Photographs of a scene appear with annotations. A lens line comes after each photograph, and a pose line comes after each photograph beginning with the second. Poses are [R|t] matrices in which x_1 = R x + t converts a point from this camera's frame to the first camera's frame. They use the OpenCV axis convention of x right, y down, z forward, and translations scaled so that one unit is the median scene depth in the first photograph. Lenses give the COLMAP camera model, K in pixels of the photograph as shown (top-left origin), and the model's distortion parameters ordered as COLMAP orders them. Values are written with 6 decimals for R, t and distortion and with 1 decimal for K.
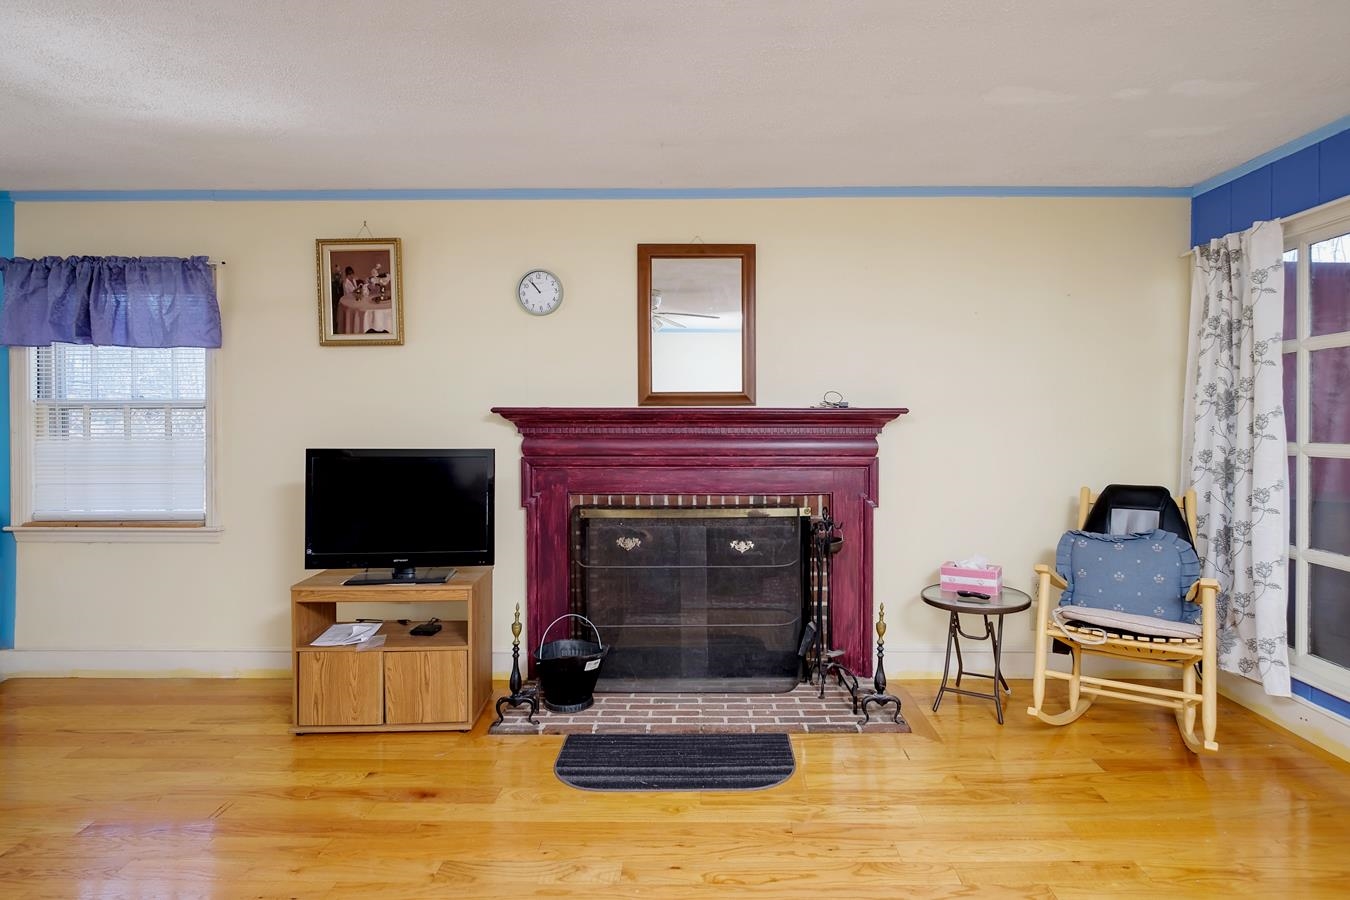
lens RADIAL K [[729.5, 0, 677.1], [0, 729.5, 431.5], [0, 0, 1]] dist [-0.006307, -0.000406]
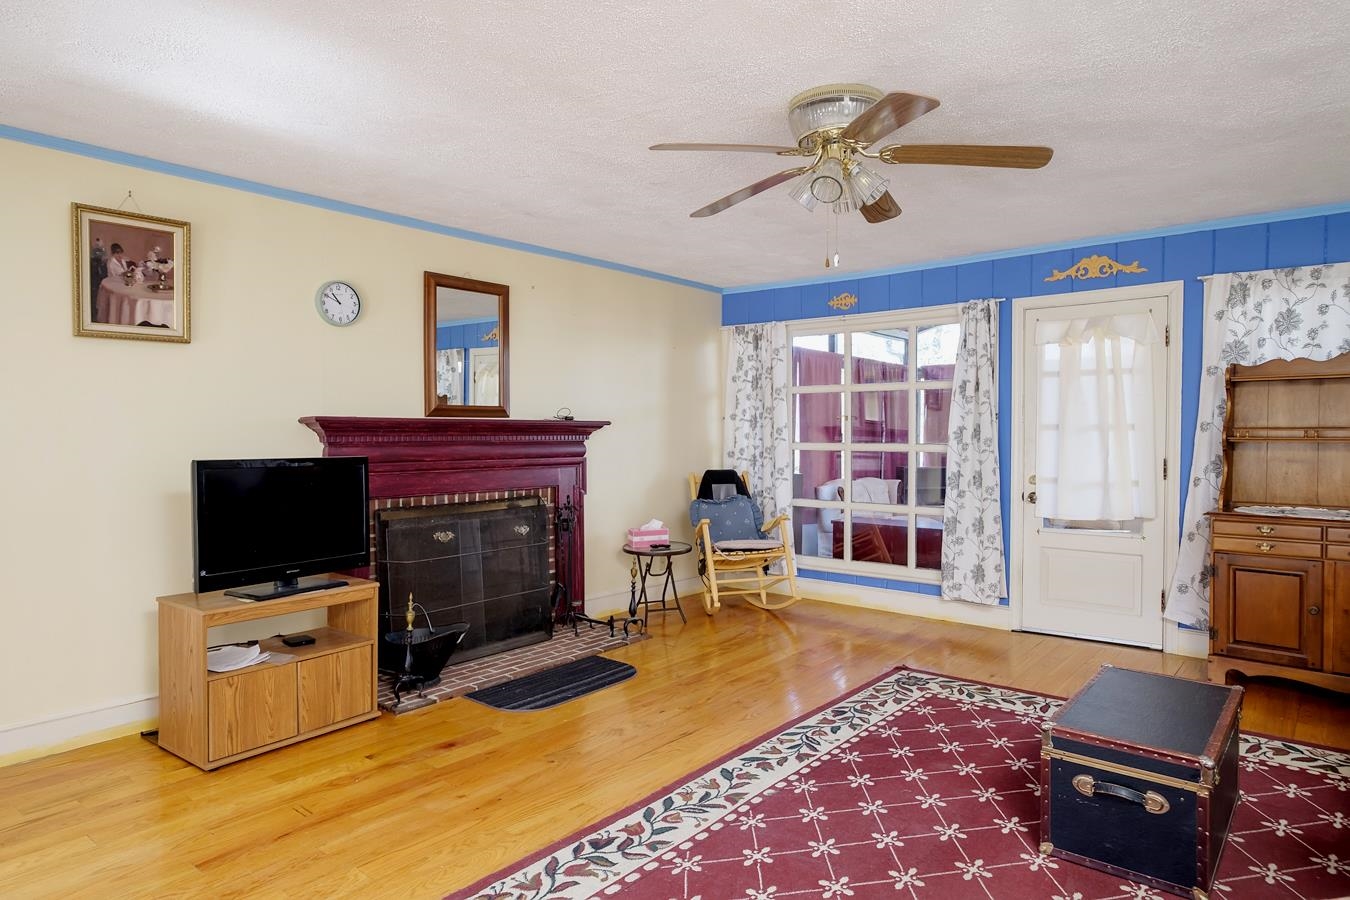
lens RADIAL K [[817.9, 0, 675.0], [0, 817.9, 450.0], [0, 0, 1]] dist [0.003633, 0.000620]
pose [[0.634295, -0.016778, 0.772909, -0.822286], [0.006329, 0.999844, 0.016510, -0.002062], [-0.773065, -0.005580, 0.634302, -0.093775]]
